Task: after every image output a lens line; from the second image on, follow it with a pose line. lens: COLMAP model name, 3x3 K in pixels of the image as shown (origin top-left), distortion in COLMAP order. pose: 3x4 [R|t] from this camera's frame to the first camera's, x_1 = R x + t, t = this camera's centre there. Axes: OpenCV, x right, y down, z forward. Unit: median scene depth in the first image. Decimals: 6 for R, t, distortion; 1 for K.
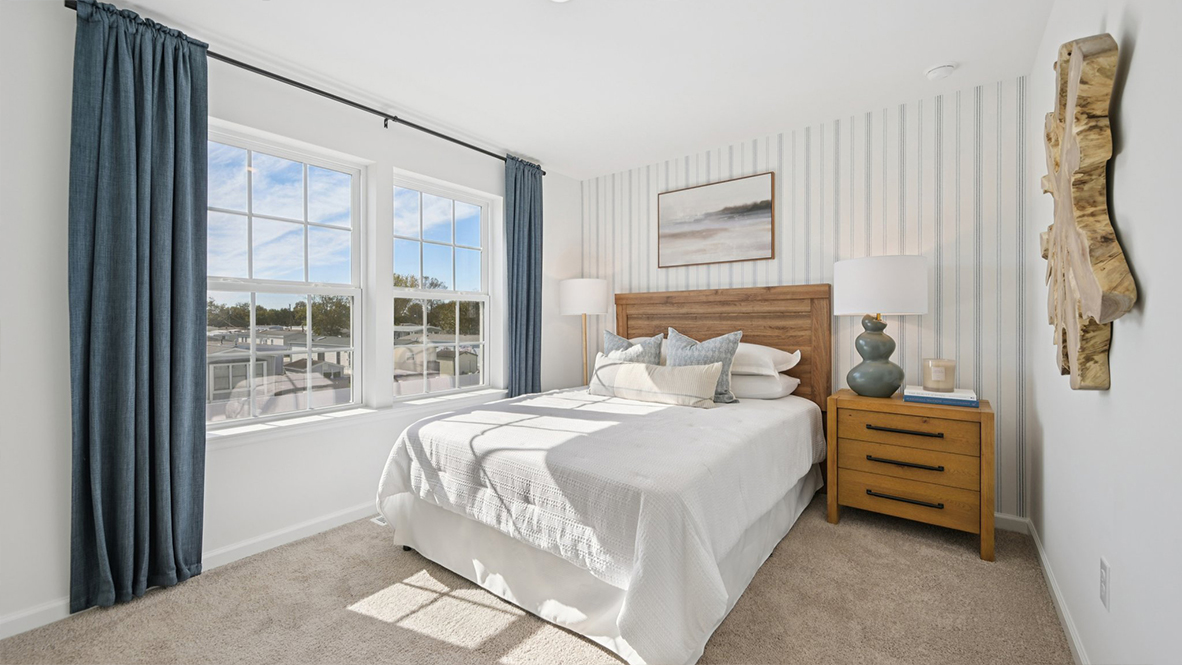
lens RADIAL K [[465.8, 0, 580.4], [0, 465.8, 321.8], [0, 0, 1]] dist [-0.000654, -0.000068]
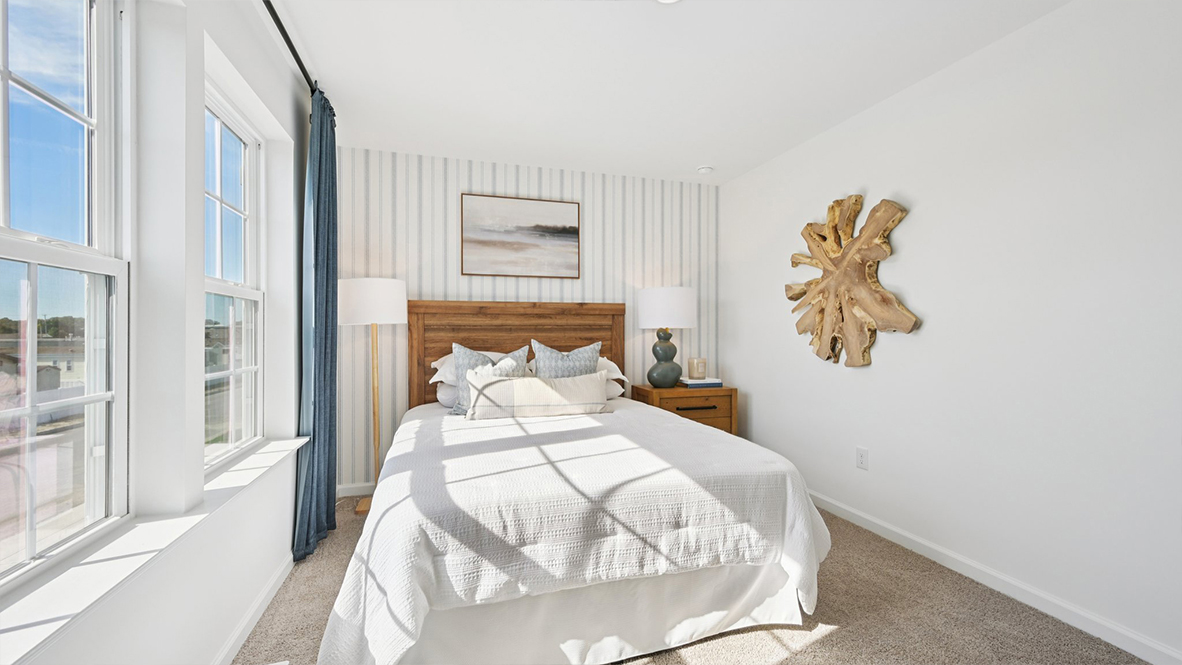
lens RADIAL K [[465.8, 0, 584.3], [0, 465.8, 335.4], [0, 0, 1]] dist [-0.000654, -0.000068]
pose [[0.572604, -0.002886, 0.819827, -0.581645], [0.002249, 0.999996, 0.001949, 0.002452], [-0.819829, 0.000728, 0.572608, 0.371708]]
